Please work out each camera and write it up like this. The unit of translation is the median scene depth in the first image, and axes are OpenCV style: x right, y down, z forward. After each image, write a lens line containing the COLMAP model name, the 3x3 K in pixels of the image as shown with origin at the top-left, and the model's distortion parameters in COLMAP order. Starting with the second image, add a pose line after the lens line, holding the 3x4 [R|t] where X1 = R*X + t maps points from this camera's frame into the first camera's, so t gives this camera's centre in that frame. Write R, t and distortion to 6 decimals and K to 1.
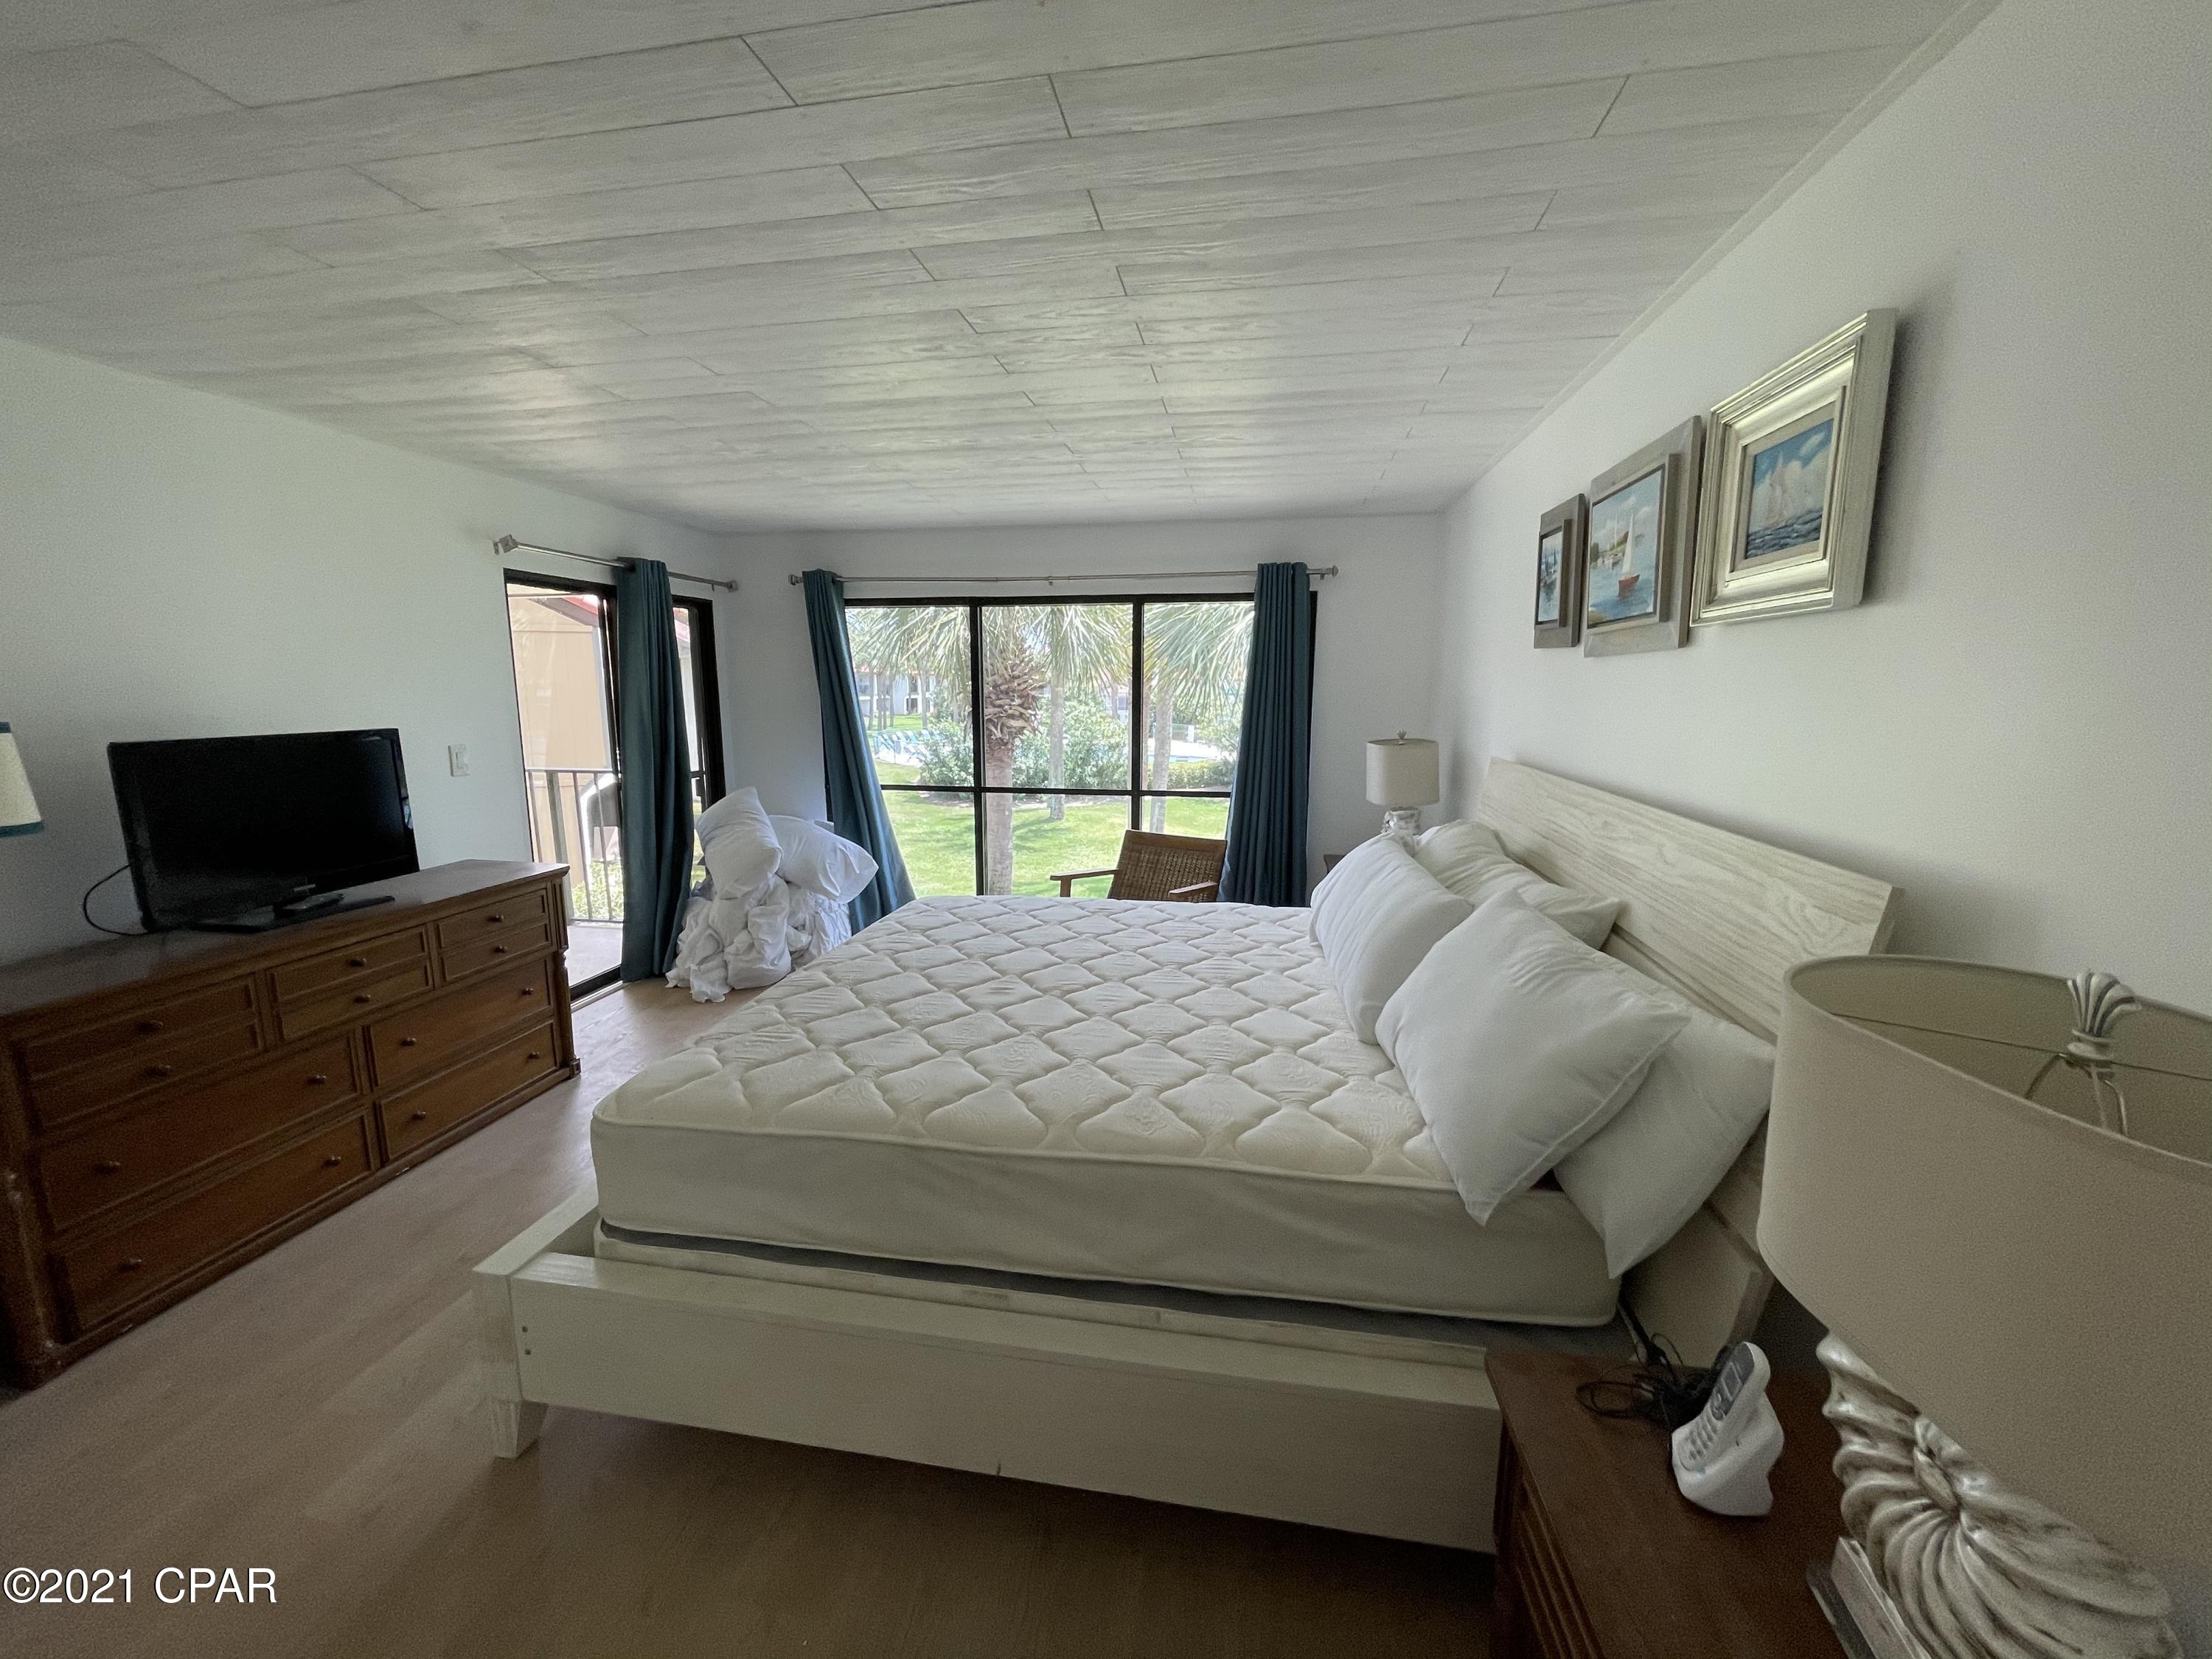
lens RADIAL K [[893.3, 0, 1099.7], [0, 893.3, 829.7], [0, 0, 1]] dist [-0.005479, 0.001373]
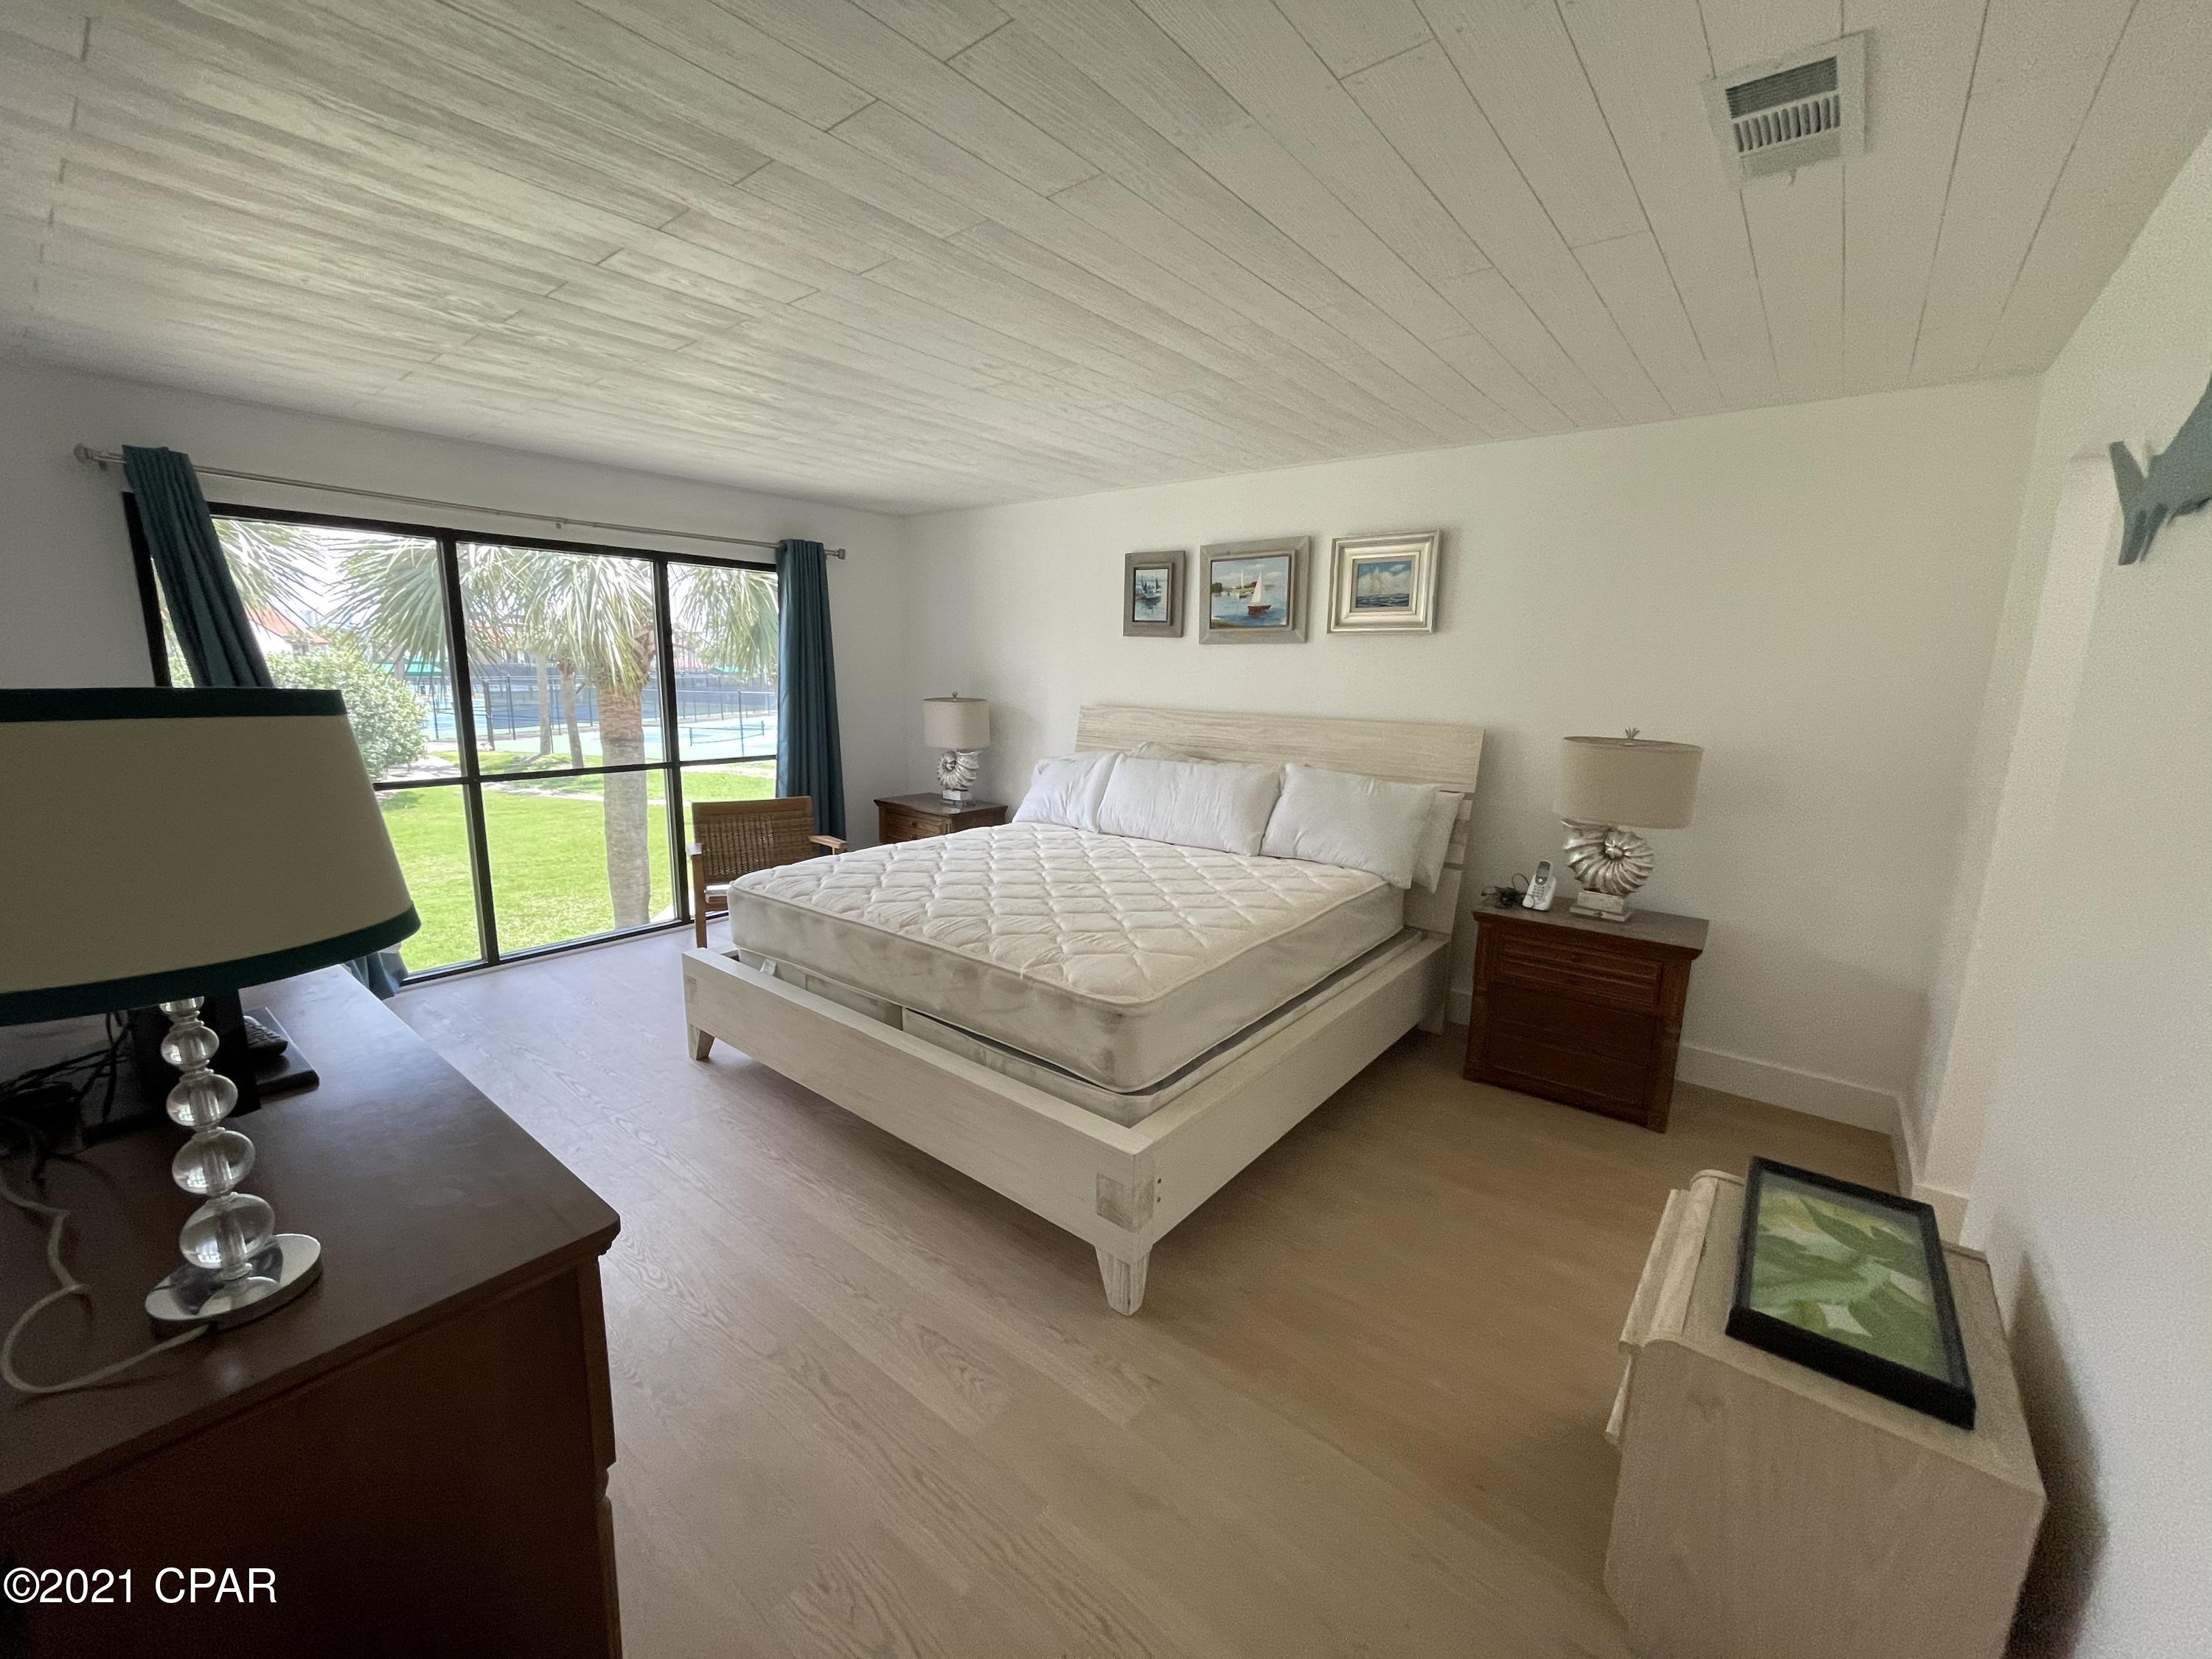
lens RADIAL K [[893.3, 0, 1096.3], [0, 893.3, 828.6], [0, 0, 1]] dist [-0.005479, 0.001373]
pose [[0.485918, -0.148005, 0.861381, -0.602160], [0.120376, 0.987498, 0.101769, -0.017673], [-0.865675, 0.054239, 0.497660, 0.157911]]
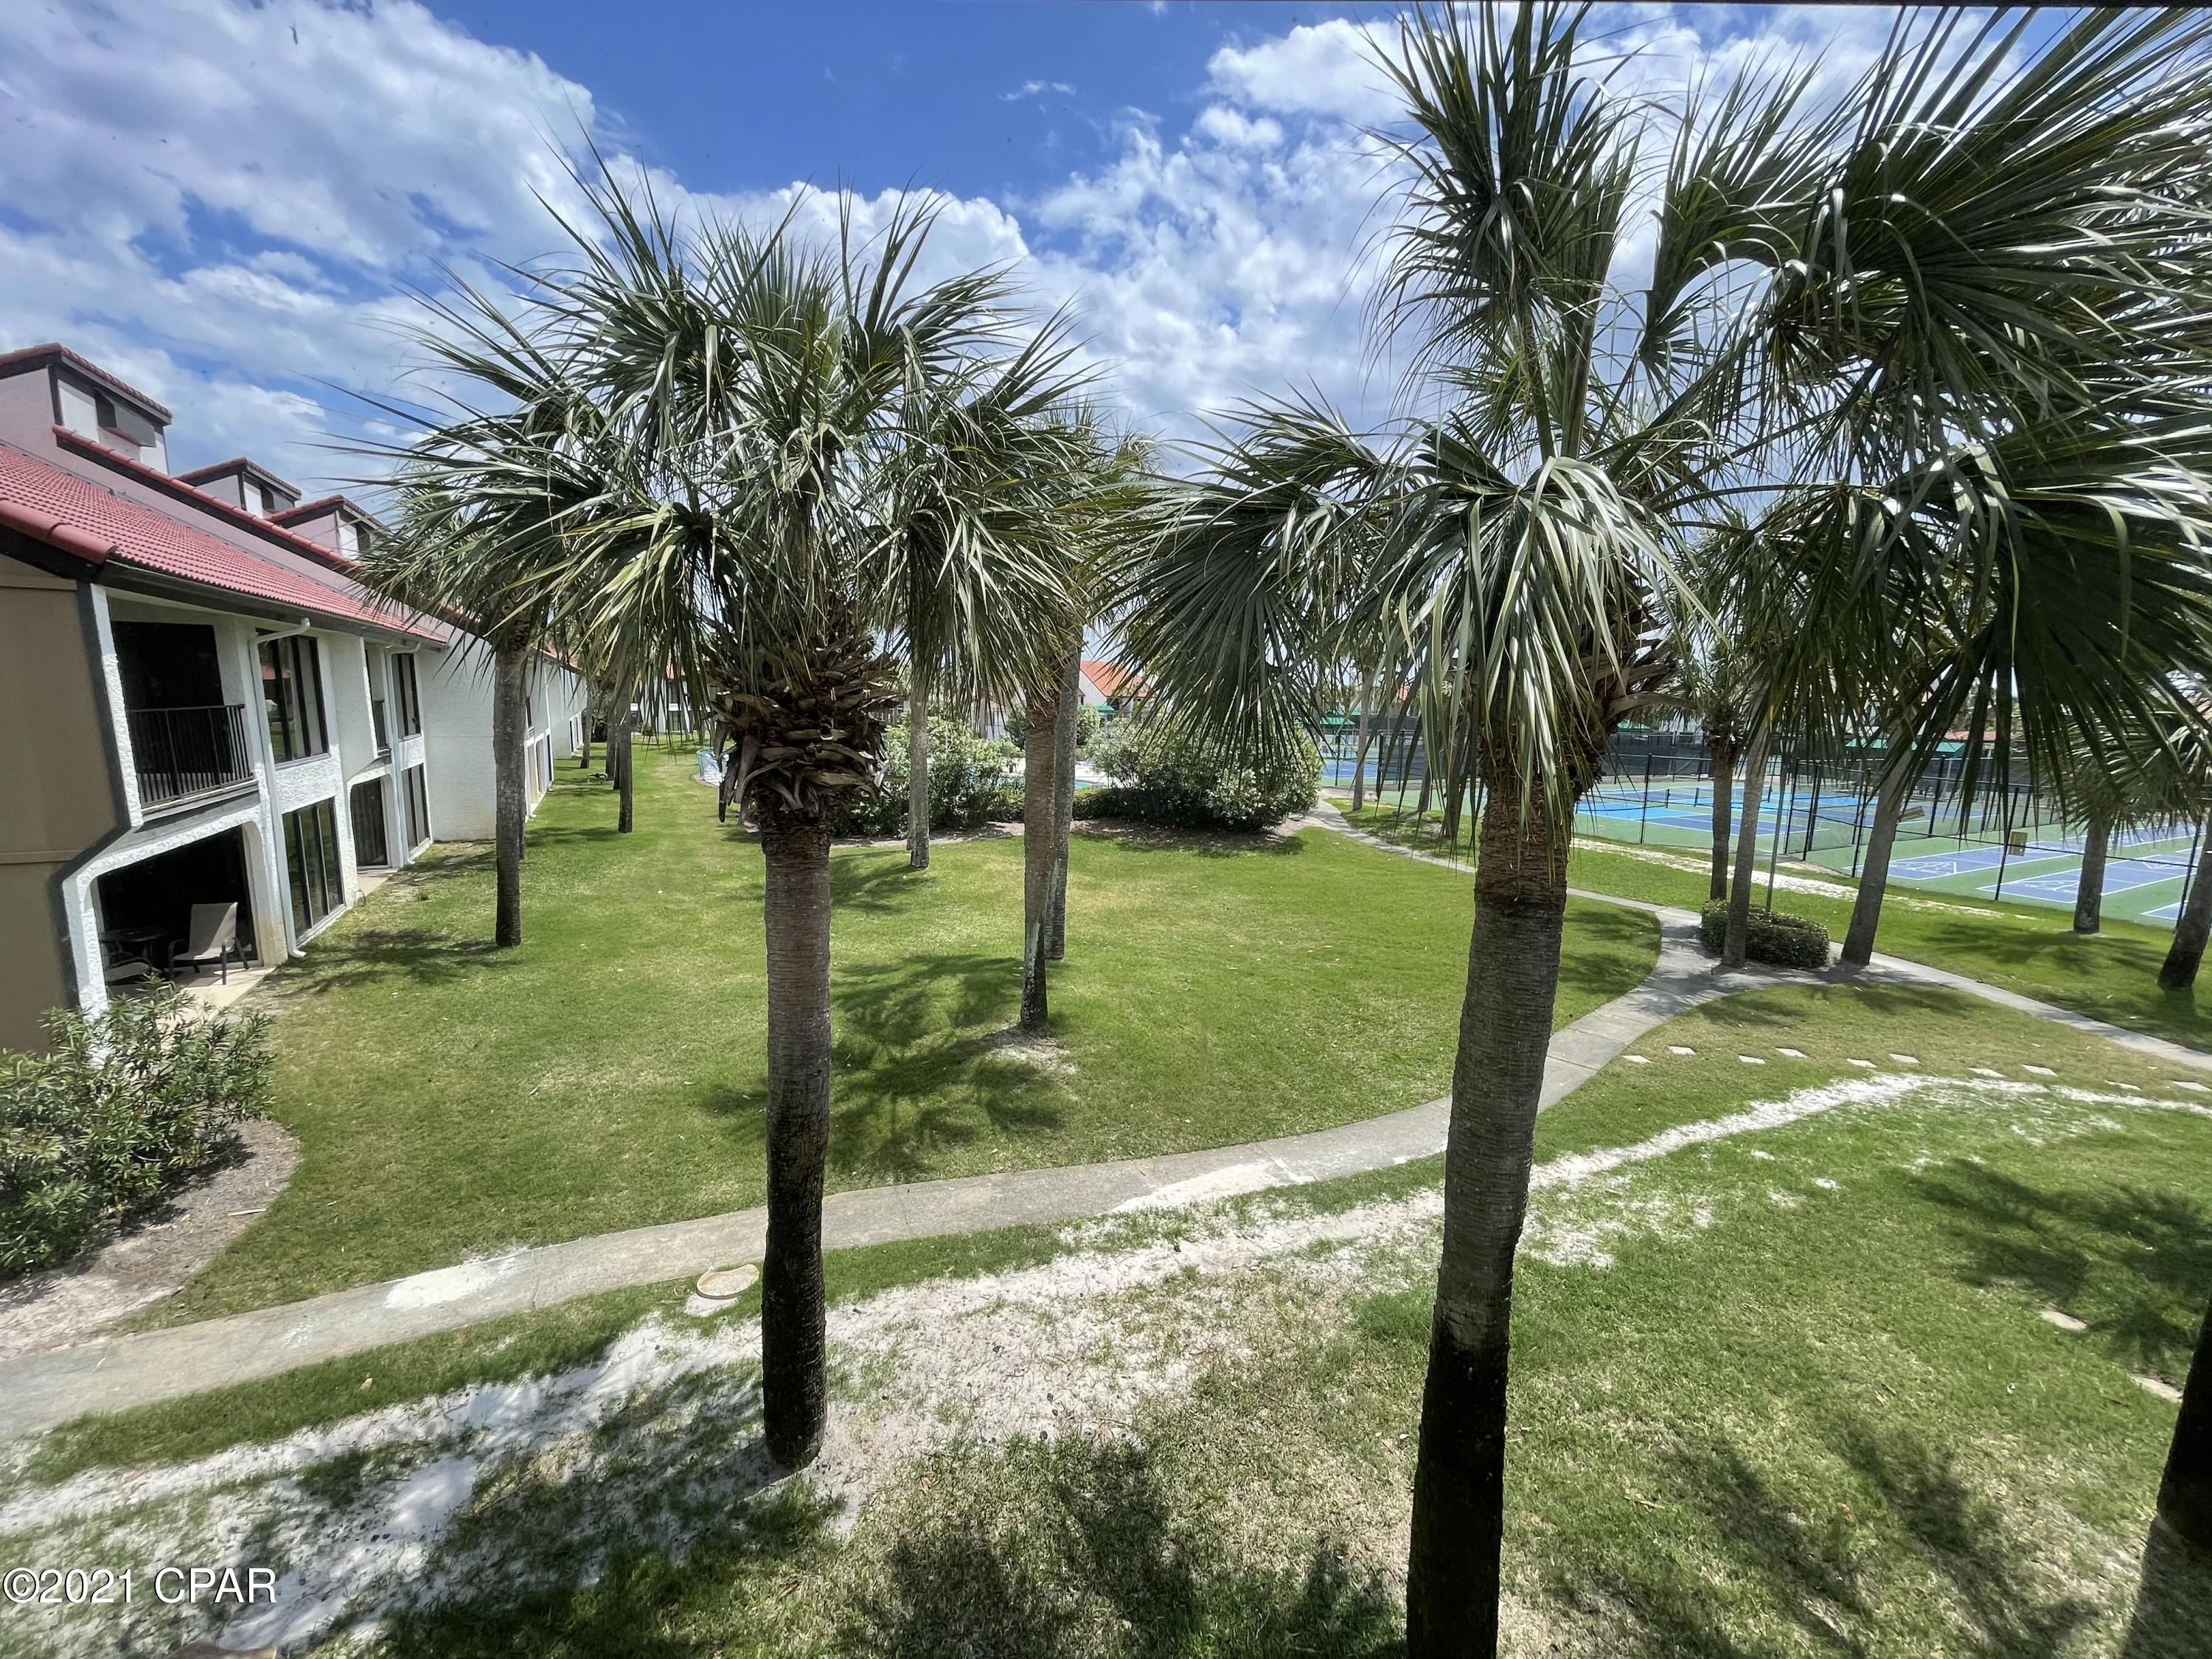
lens RADIAL K [[893.3, 0, 1086.7], [0, 893.3, 835.2], [0, 0, 1]] dist [-0.005479, 0.001373]
pose [[0.990310, -0.002059, 0.138860, -0.054204], [0.003108, 0.999968, -0.007340, -0.171308], [-0.138840, 0.007701, 0.990285, 1.022958]]
